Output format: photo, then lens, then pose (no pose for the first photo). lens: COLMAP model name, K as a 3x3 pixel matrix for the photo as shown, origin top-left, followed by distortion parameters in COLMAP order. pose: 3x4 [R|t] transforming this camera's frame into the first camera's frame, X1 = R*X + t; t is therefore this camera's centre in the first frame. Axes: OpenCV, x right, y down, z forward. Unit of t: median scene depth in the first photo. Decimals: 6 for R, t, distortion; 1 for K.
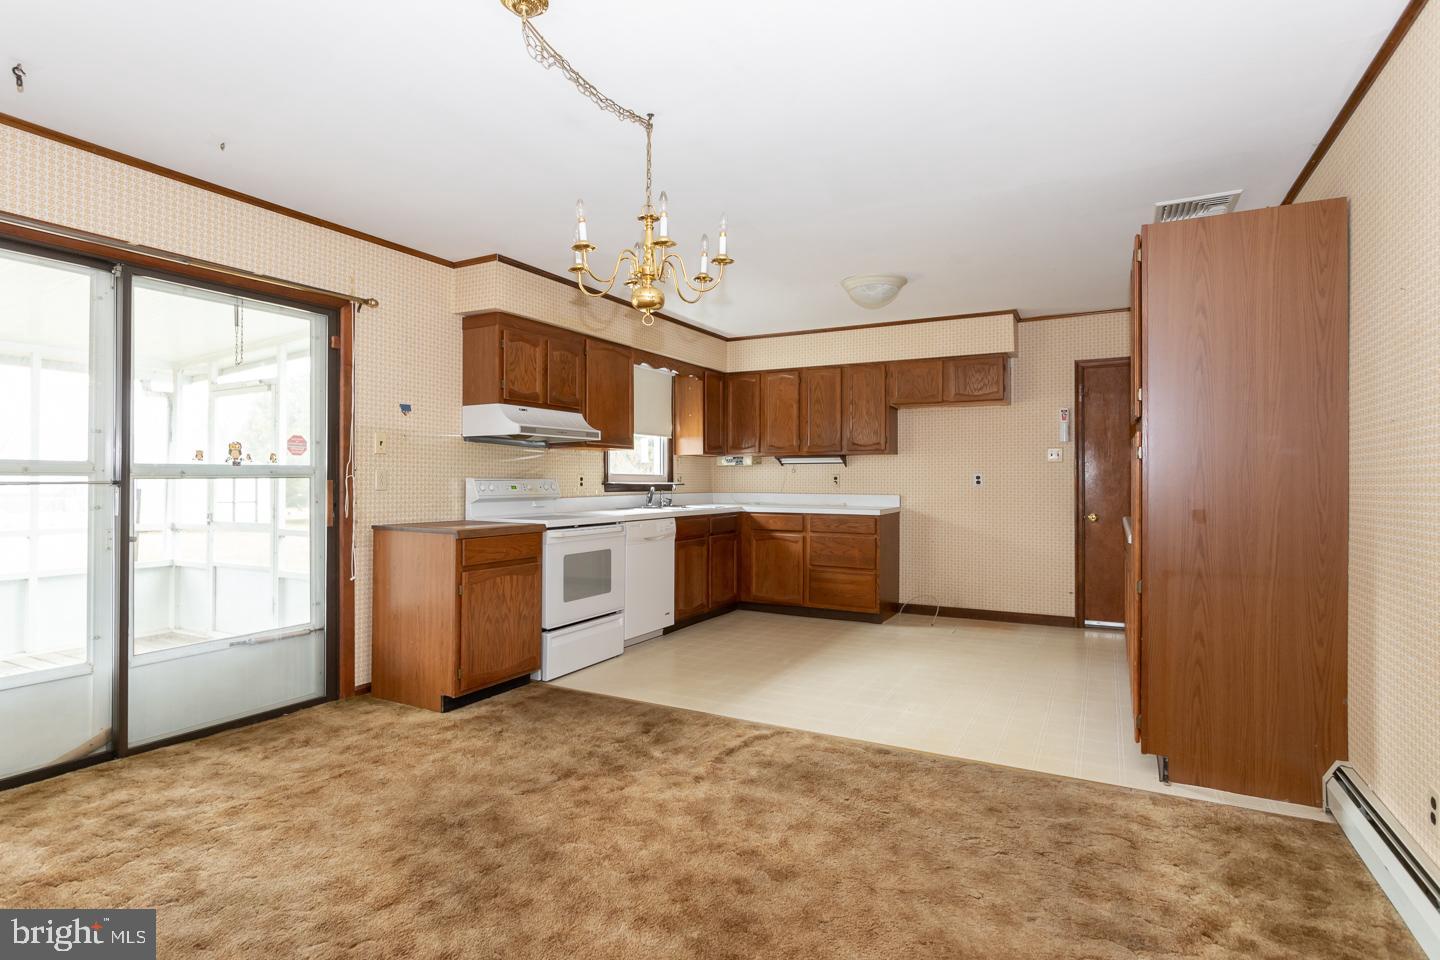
lens RADIAL K [[723.1, 0, 724.3], [0, 723.1, 475.0], [0, 0, 1]] dist [-0.006850, 0.002413]
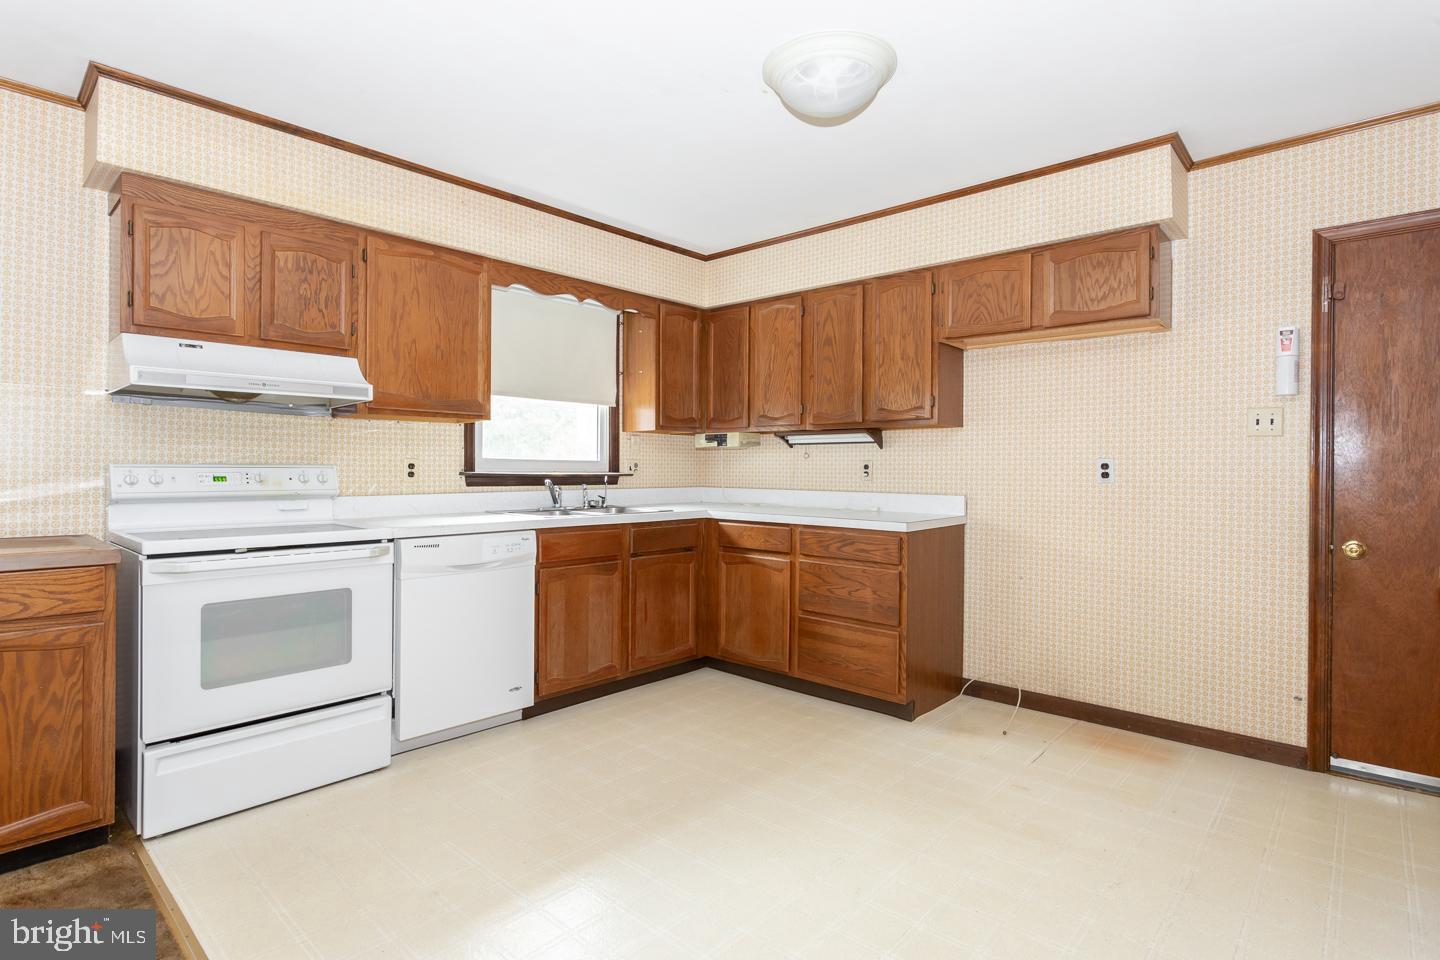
lens RADIAL K [[723.1, 0, 714.9], [0, 723.1, 472.0], [0, 0, 1]] dist [-0.006850, 0.002413]
pose [[0.968678, 0.005479, -0.248261, 0.208630], [-0.003041, 0.999943, 0.010205, 0.003228], [0.248303, -0.009130, 0.968639, 0.412292]]
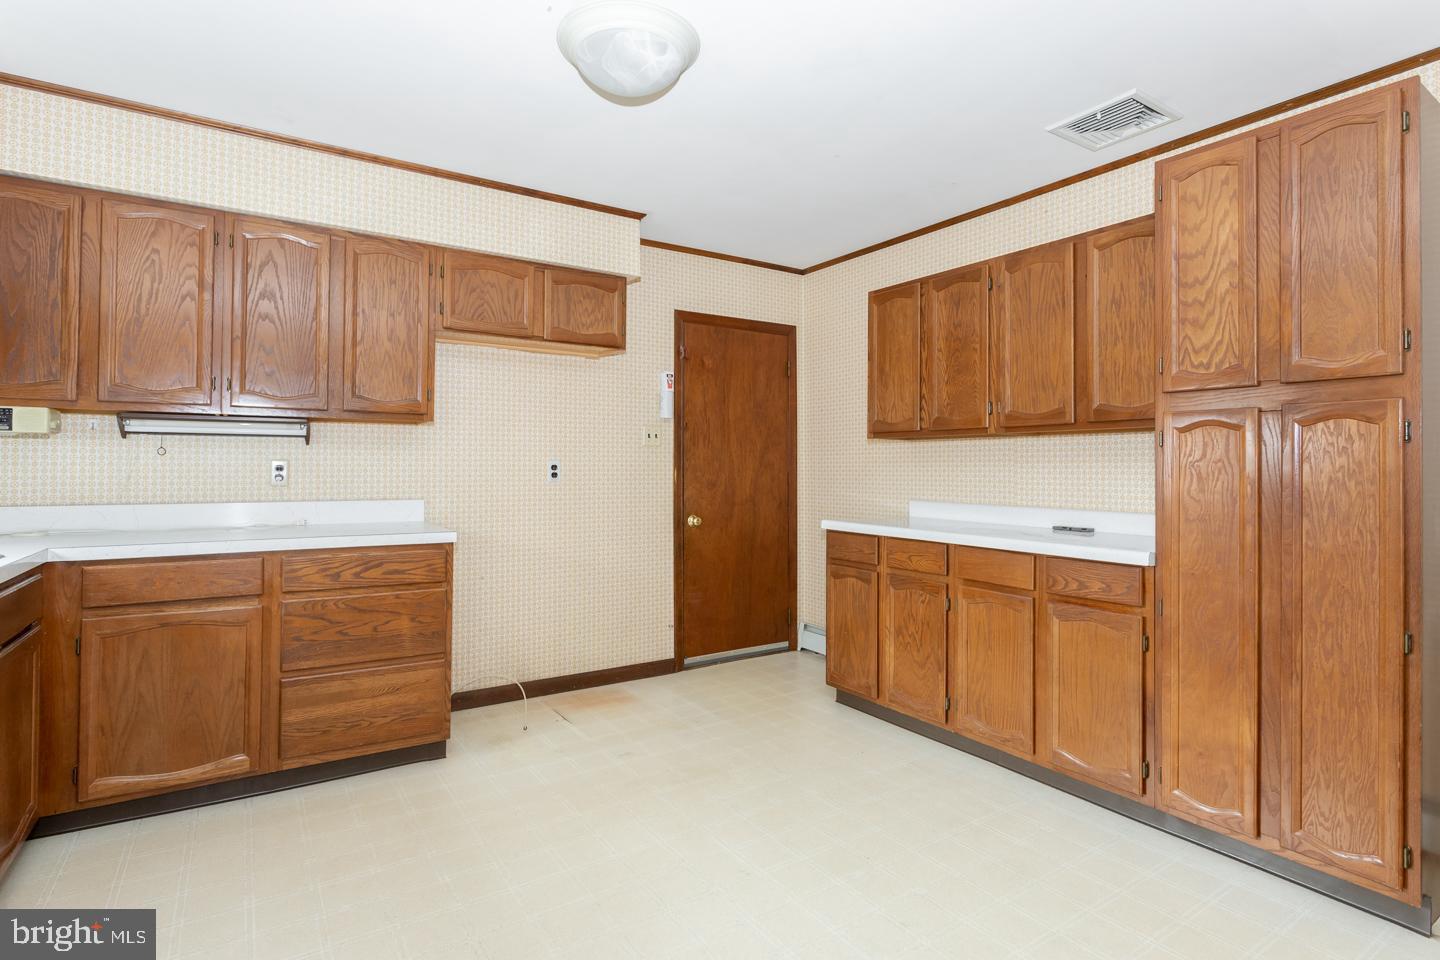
lens RADIAL K [[723.1, 0, 710.9], [0, 723.1, 464.6], [0, 0, 1]] dist [-0.006850, 0.002413]
pose [[0.485857, 0.005916, 0.874018, -0.137642], [-0.007970, 0.999966, -0.002338, 0.001409], [-0.874002, -0.005830, 0.485888, 0.598793]]
